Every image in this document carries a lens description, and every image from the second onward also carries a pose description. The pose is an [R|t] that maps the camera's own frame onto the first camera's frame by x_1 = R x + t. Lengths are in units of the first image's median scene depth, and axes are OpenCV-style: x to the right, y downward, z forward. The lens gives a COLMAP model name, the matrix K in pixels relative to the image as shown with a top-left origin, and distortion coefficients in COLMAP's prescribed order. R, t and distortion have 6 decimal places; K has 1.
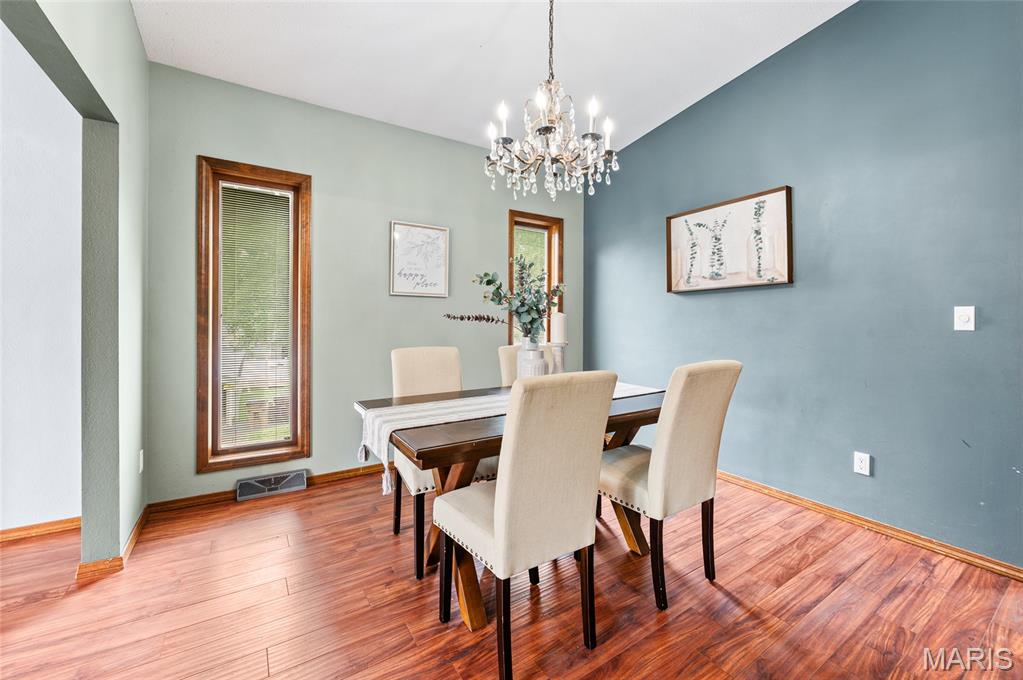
lens RADIAL K [[408.1, 0, 515.0], [0, 408.1, 334.7], [0, 0, 1]] dist [0.002105, -0.000082]
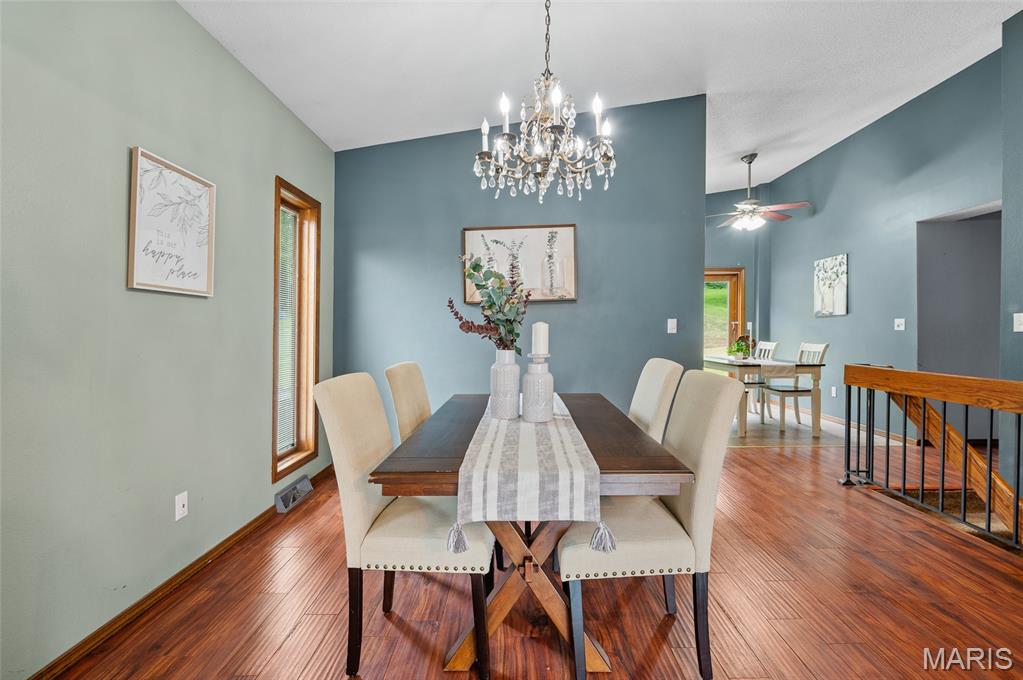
lens RADIAL K [[447.0, 0, 508.4], [0, 447.0, 351.6], [0, 0, 1]] dist [-0.003390, -0.000467]
pose [[0.587490, -0.050653, 0.807644, -0.486679], [0.045679, 0.998524, 0.029397, -0.012304], [-0.807941, 0.019622, 0.588937, 0.279371]]
